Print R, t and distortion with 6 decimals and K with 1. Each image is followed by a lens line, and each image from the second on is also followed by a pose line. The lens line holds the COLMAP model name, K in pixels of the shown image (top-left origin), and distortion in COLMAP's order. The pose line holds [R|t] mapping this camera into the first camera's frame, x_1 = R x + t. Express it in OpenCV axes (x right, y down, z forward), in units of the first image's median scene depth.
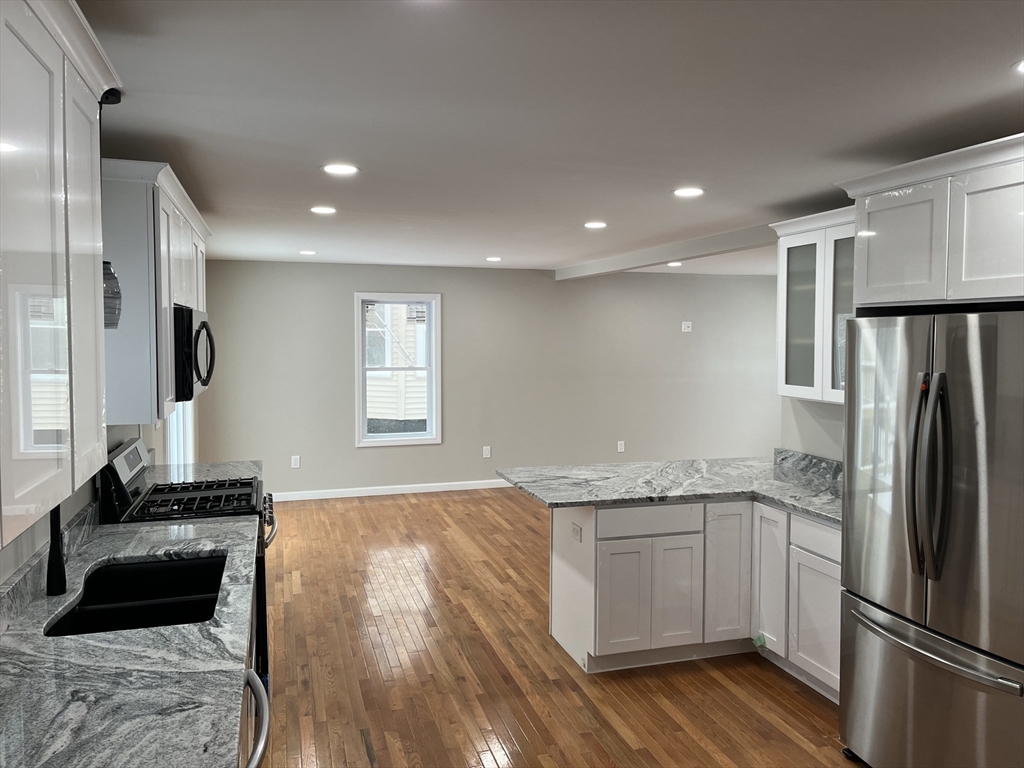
lens RADIAL K [[772.0, 0, 511.2], [0, 772.0, 381.6], [0, 0, 1]] dist [0.003178, 0.000709]
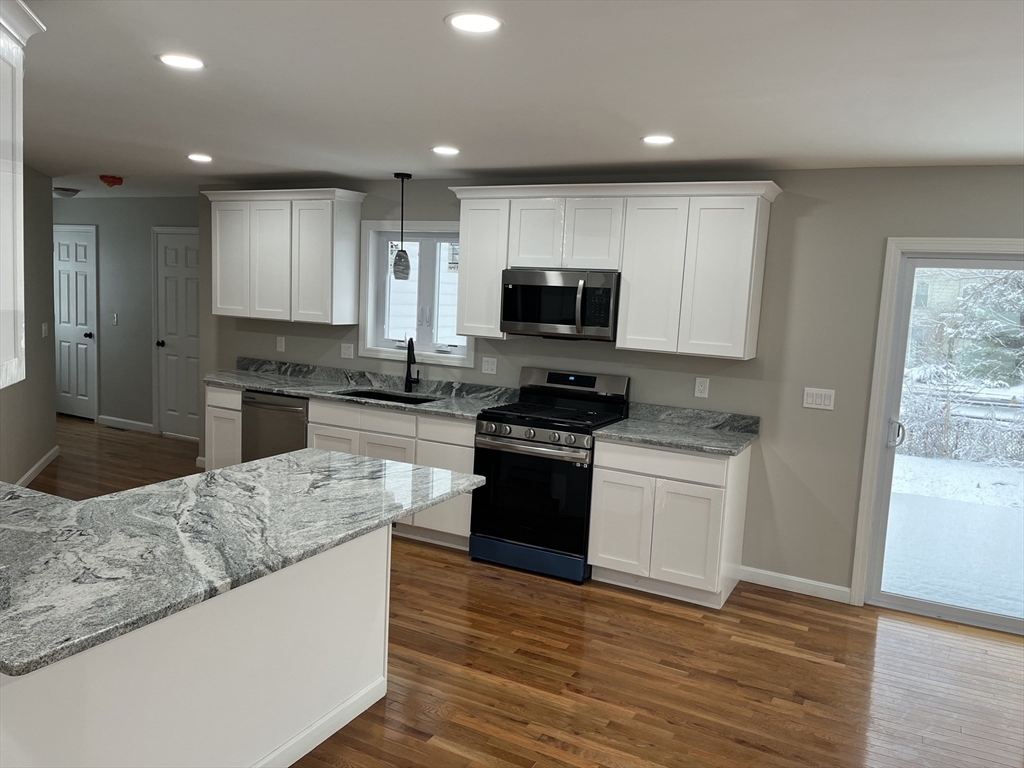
lens RADIAL K [[772.0, 0, 510.7], [0, 772.0, 381.3], [0, 0, 1]] dist [0.003178, 0.000709]
pose [[-0.700814, 0.048691, -0.711681, 0.513239], [-0.093326, 0.982835, 0.159143, -0.093490], [0.707213, 0.177948, -0.684240, 1.673686]]
